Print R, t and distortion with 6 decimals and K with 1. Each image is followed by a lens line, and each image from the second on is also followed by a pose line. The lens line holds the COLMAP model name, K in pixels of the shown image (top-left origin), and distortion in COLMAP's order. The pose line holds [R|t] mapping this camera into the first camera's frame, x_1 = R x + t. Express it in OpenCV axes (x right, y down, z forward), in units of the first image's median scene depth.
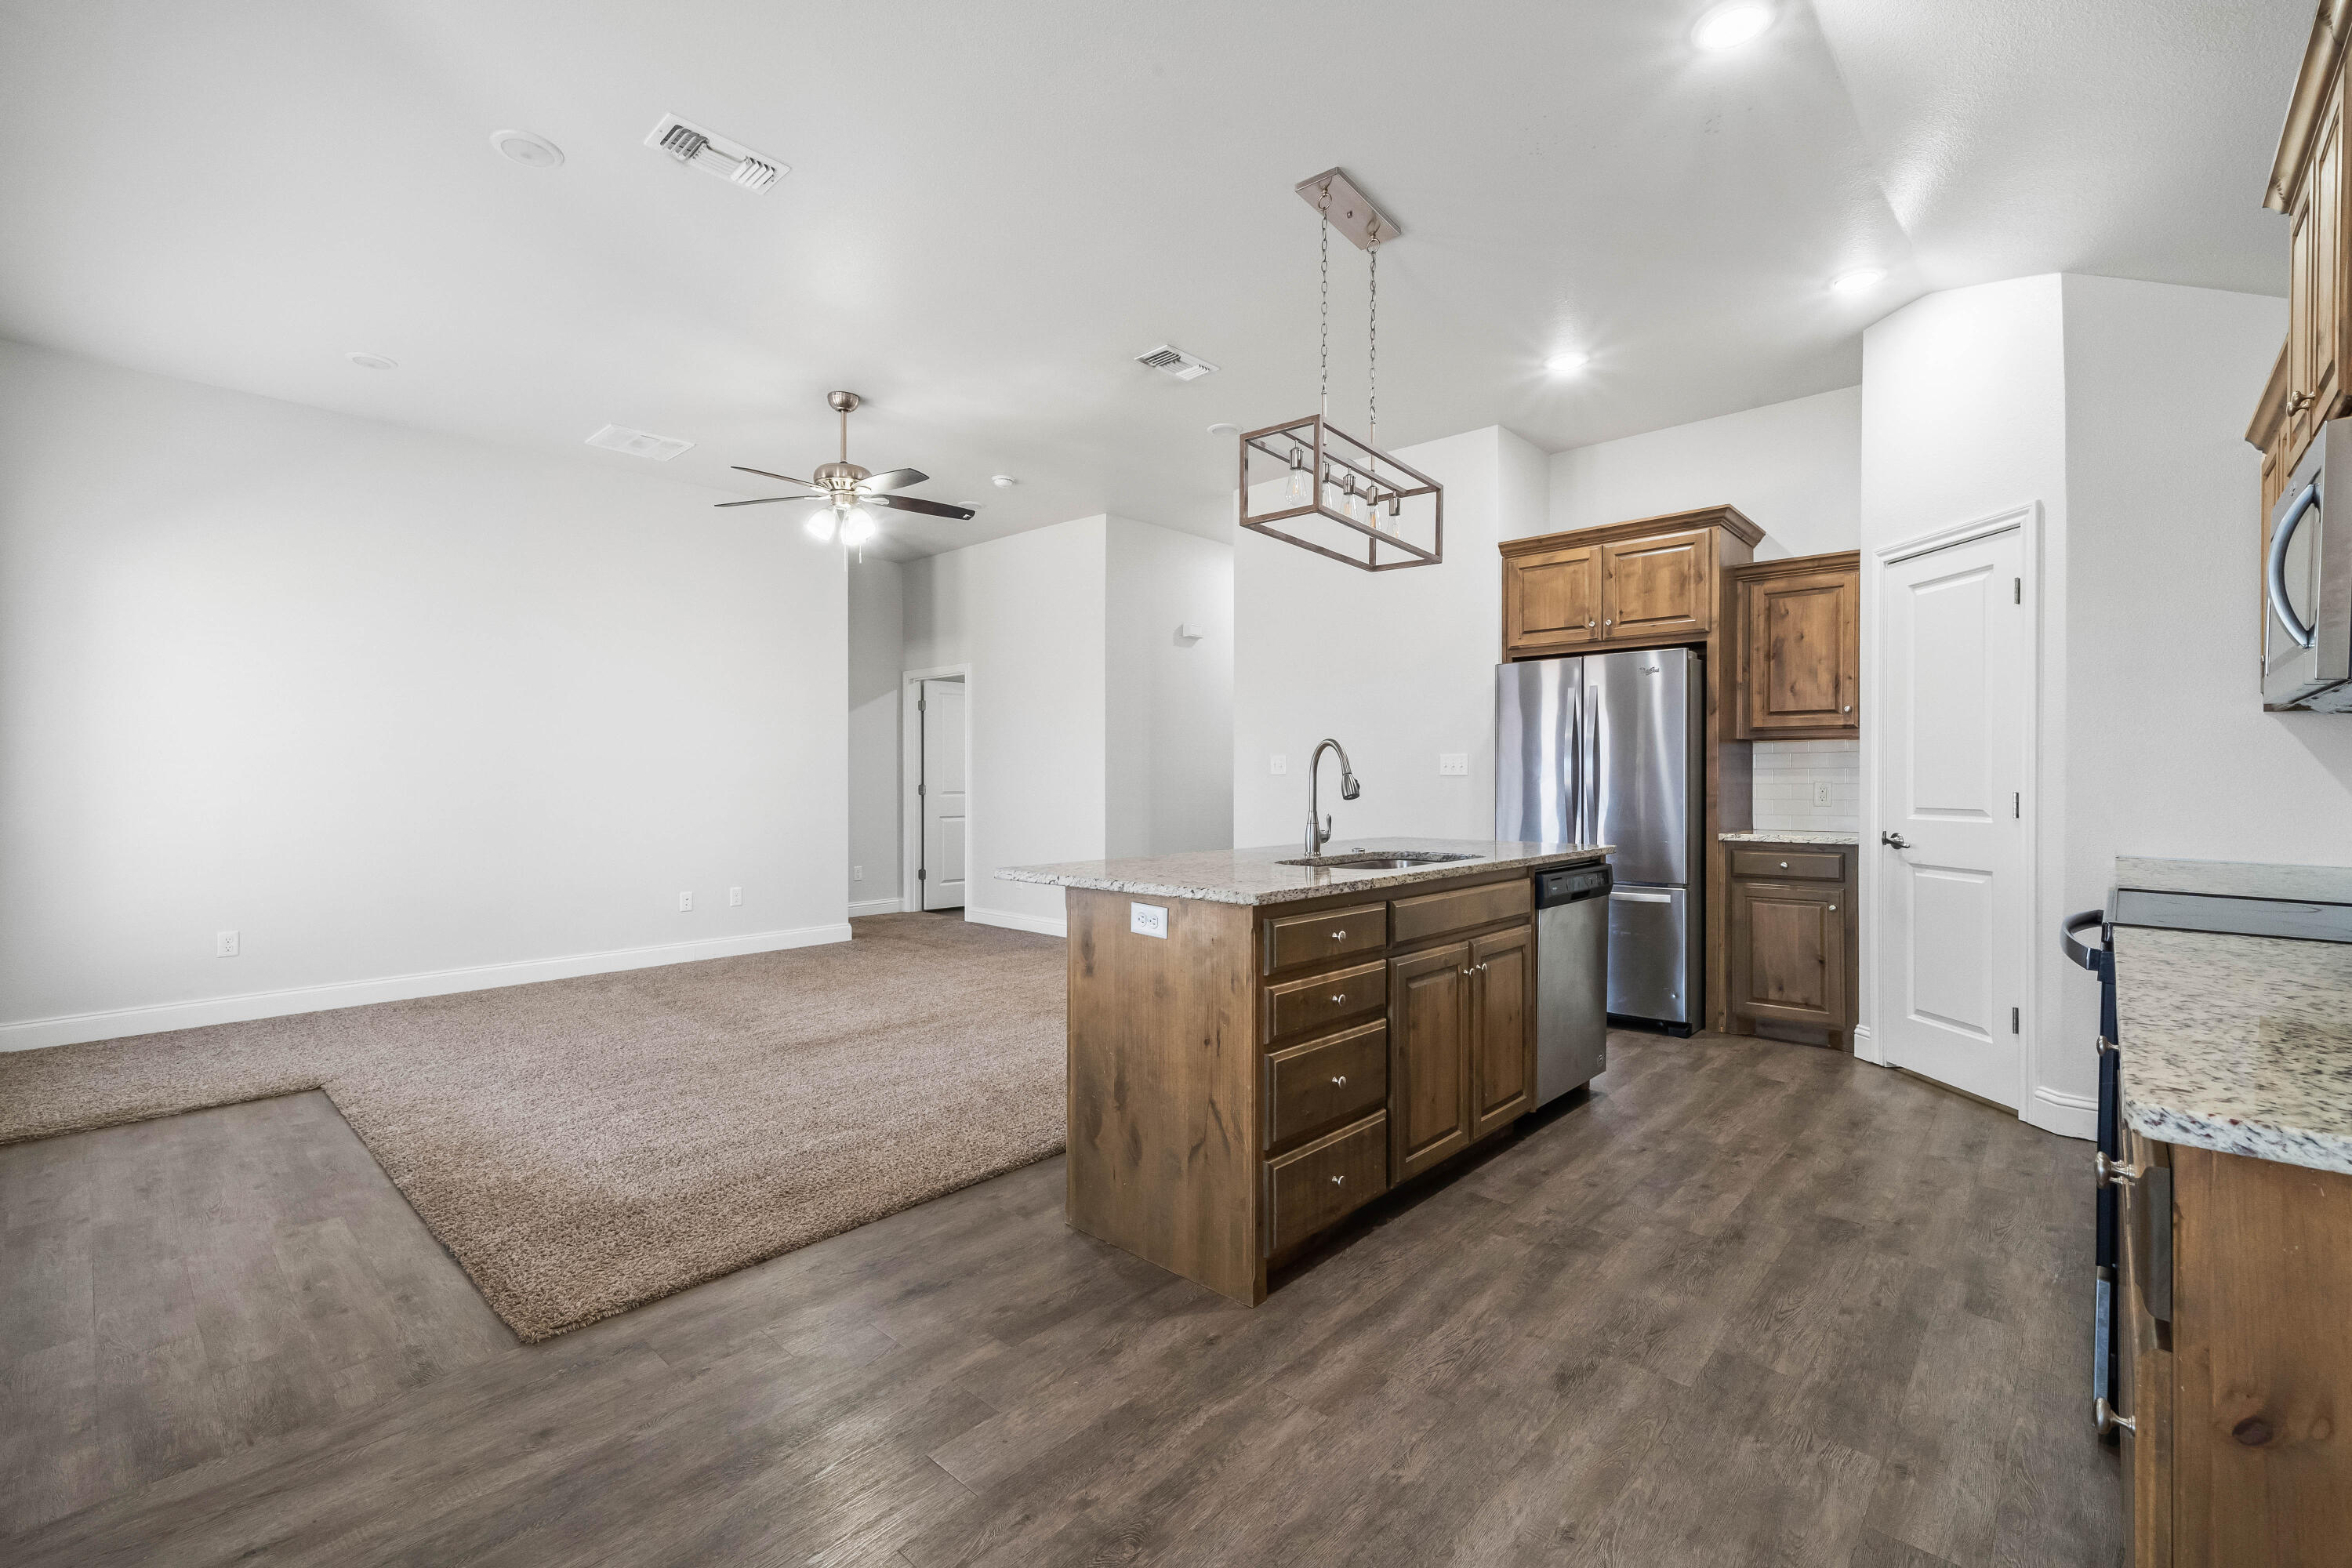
lens RADIAL K [[1028.6, 0, 1167.9], [0, 1028.6, 780.7], [0, 0, 1]] dist [0.009802, -0.000323]
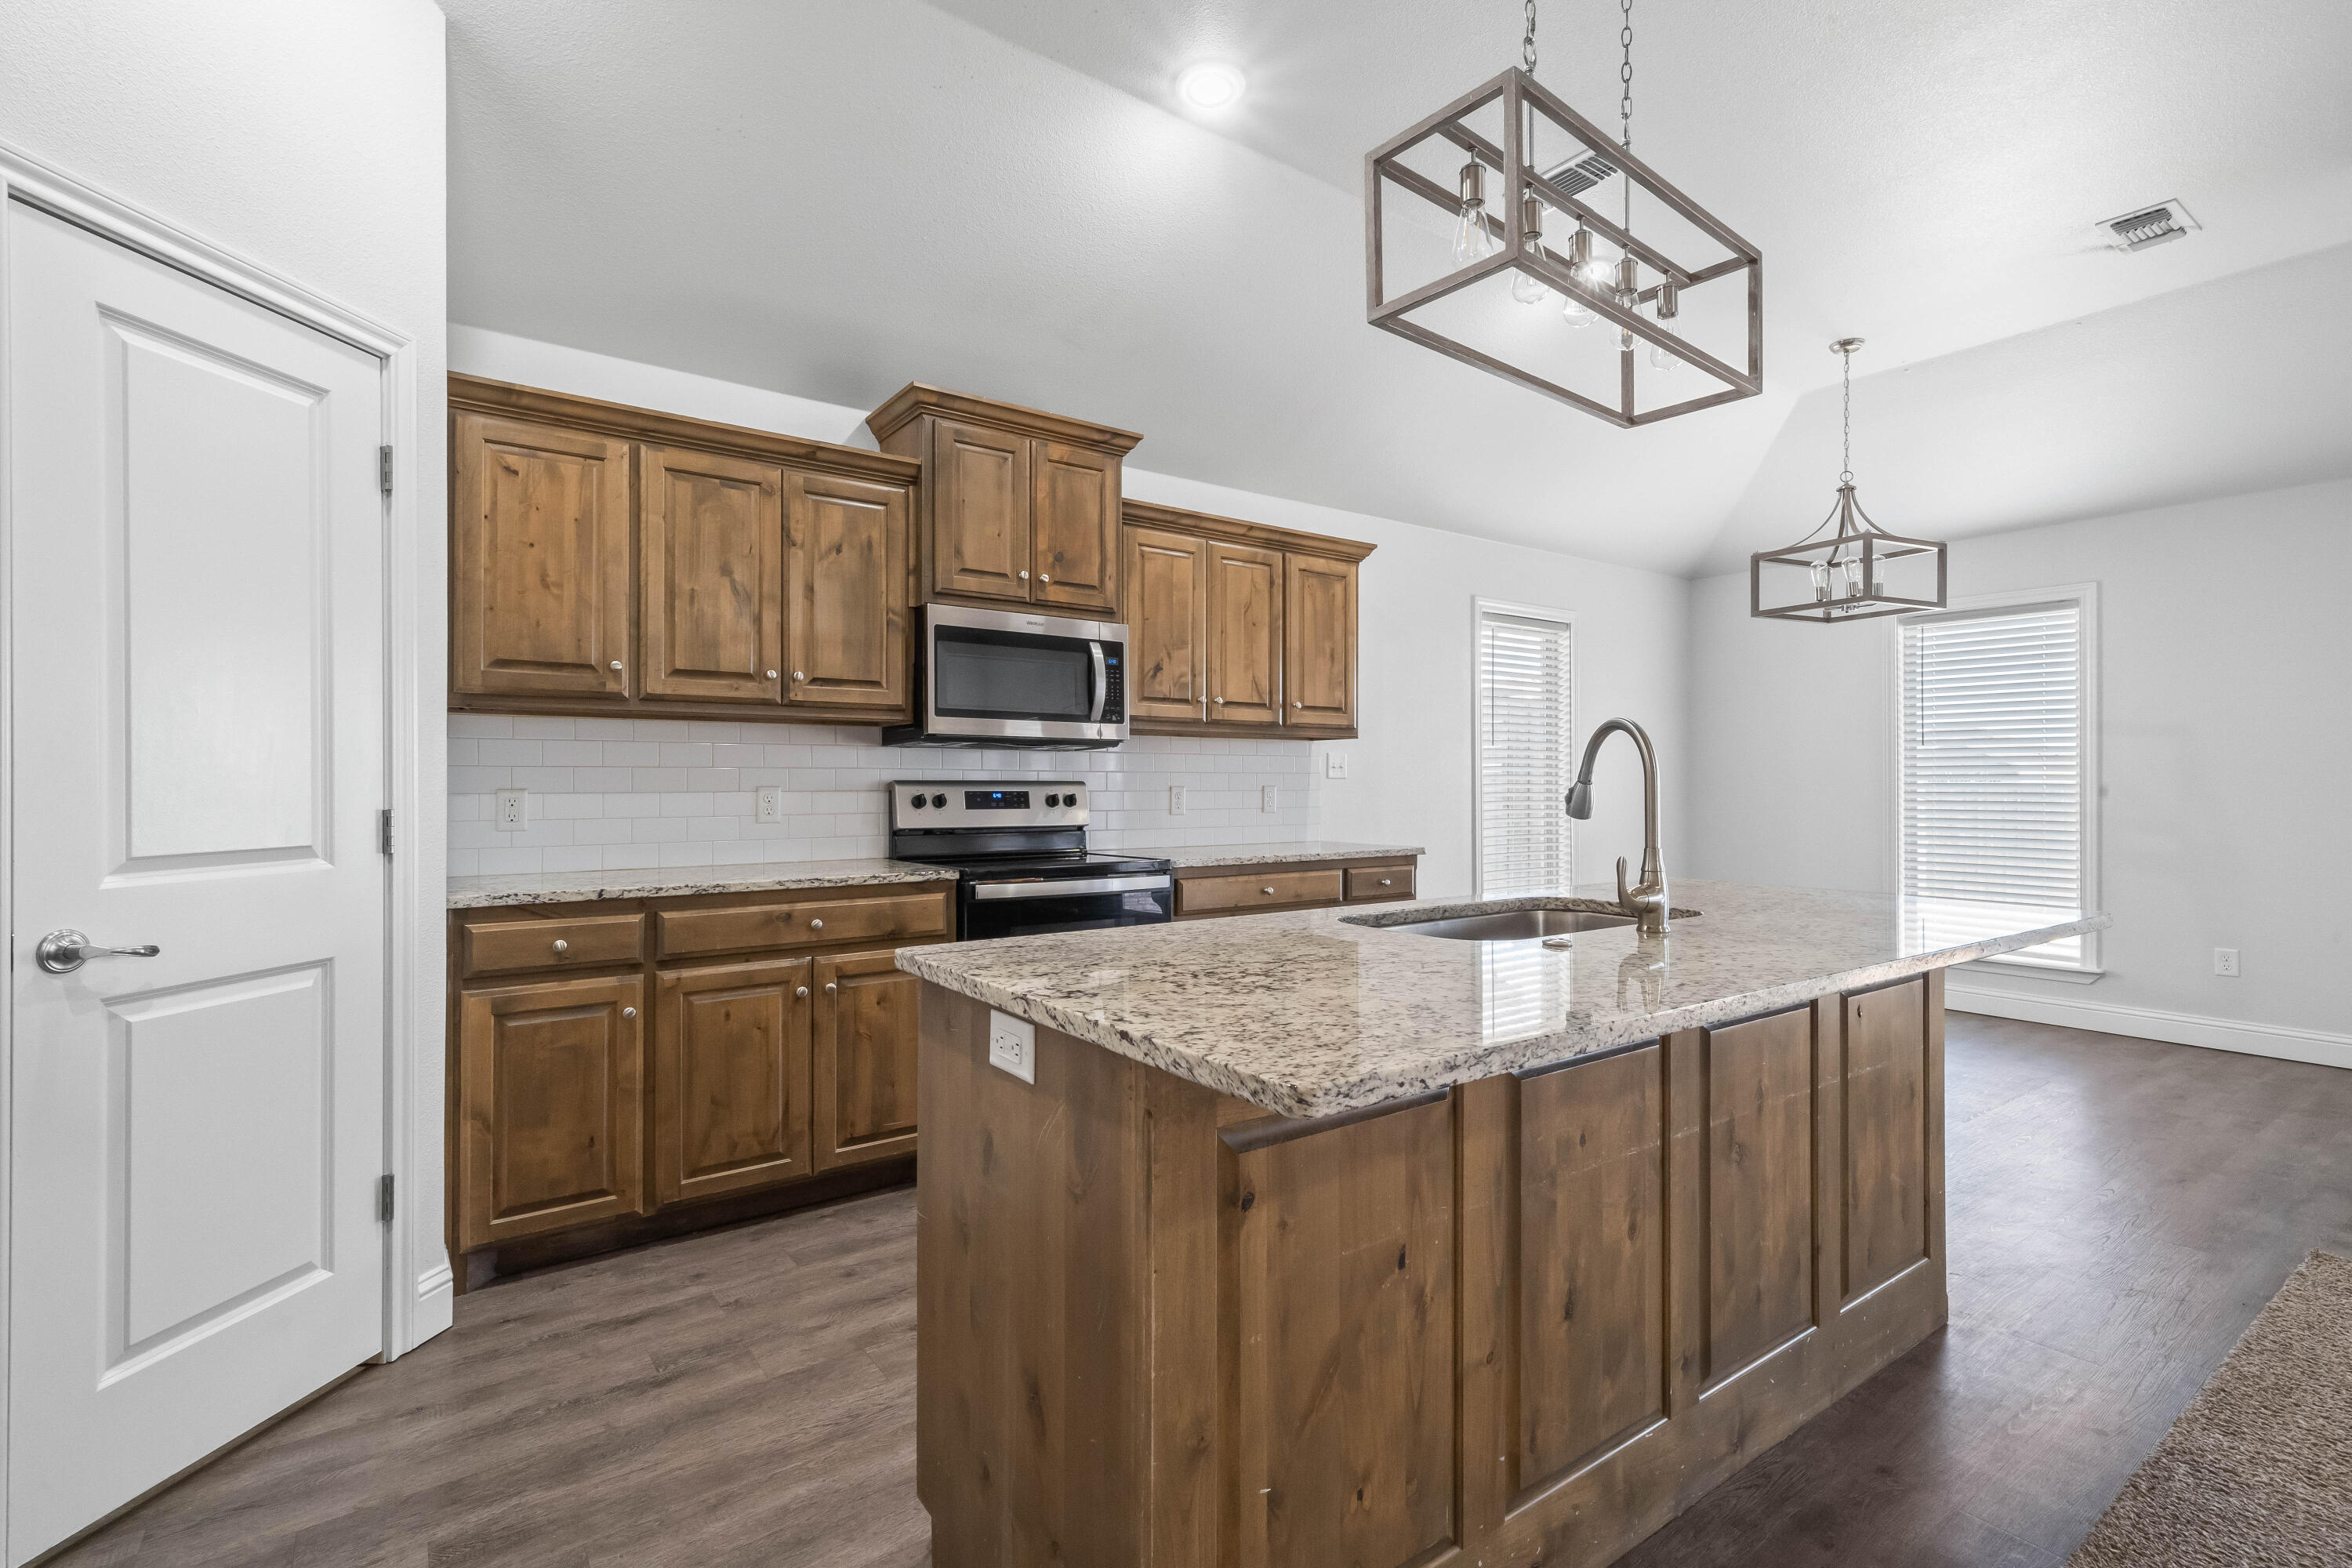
lens RADIAL K [[1068.6, 0, 1168.2], [0, 1068.6, 778.5], [0, 0, 1]] dist [0.003166, 0.001071]
pose [[-0.978929, -0.000369, 0.204198, 0.274920], [-0.000562, 0.999999, -0.000890, -0.006580], [-0.204198, -0.000986, -0.978929, 1.595814]]
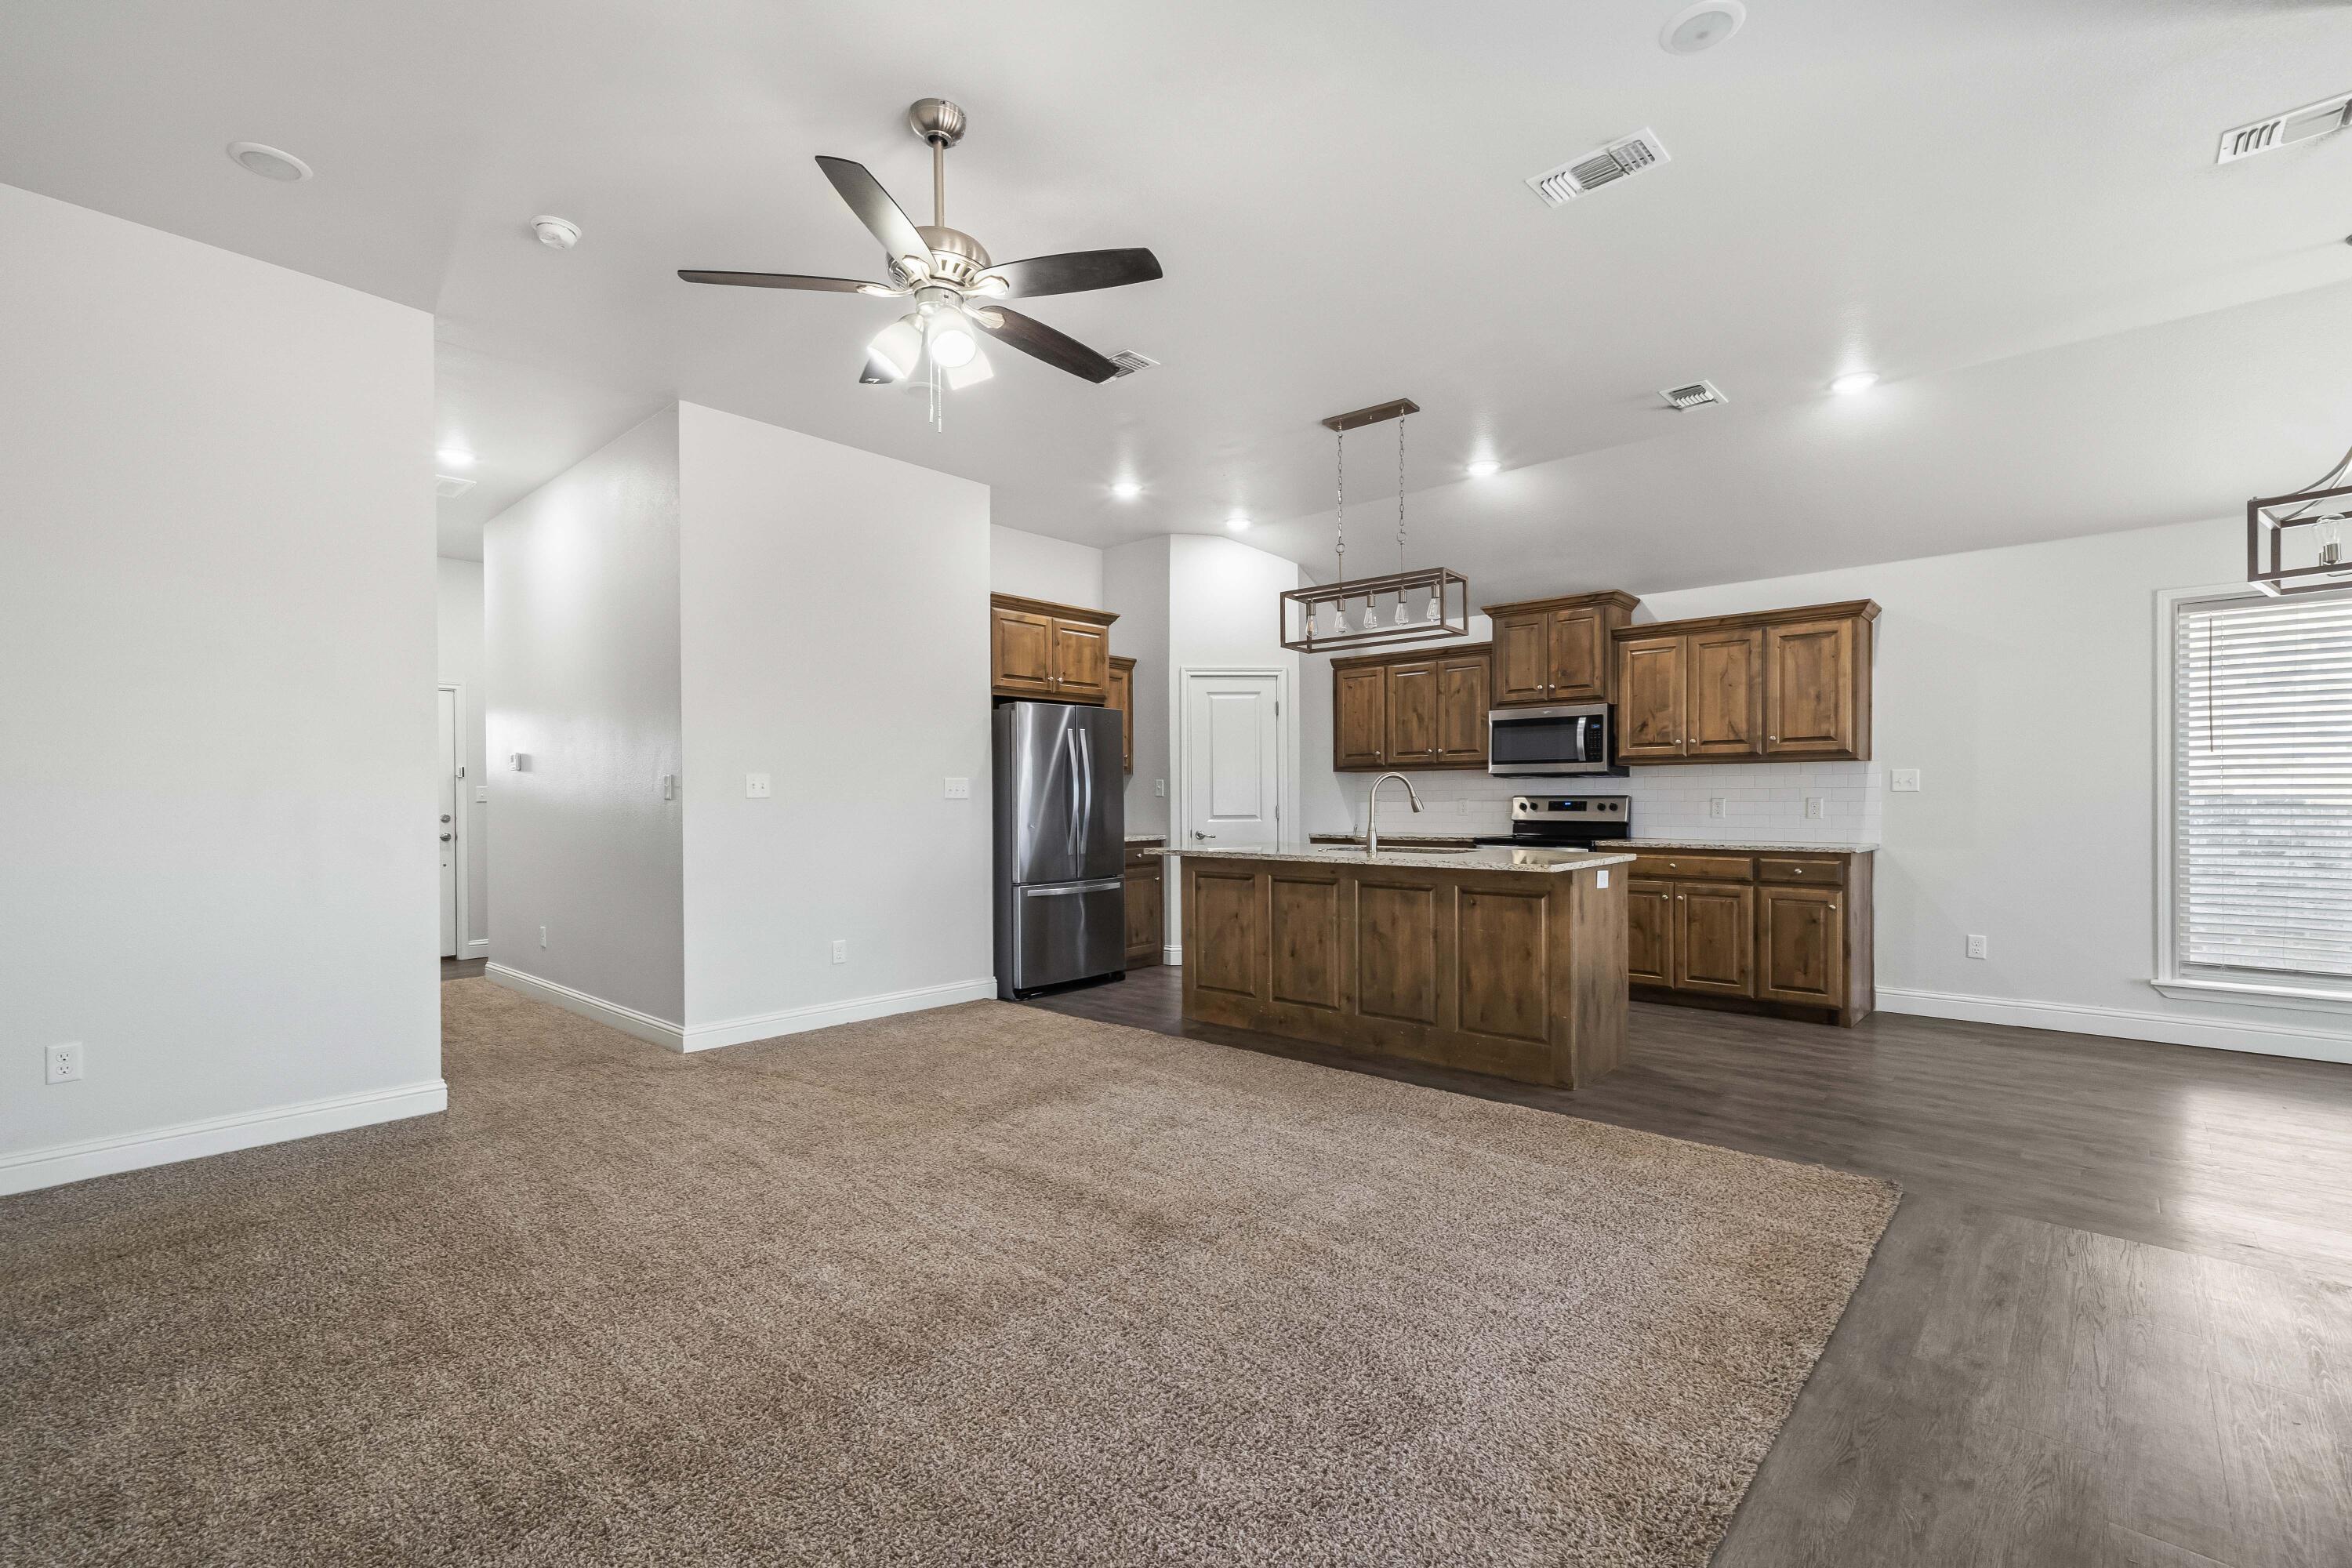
lens RADIAL K [[1028.6, 0, 1208.0], [0, 1028.6, 796.4], [0, 0, 1]] dist [0.009802, -0.000323]
pose [[-0.033112, 0.000598, 0.999451, -1.288129], [0.007758, 0.999970, -0.000342, -0.008183], [-0.999422, 0.007742, -0.033116, 1.278466]]
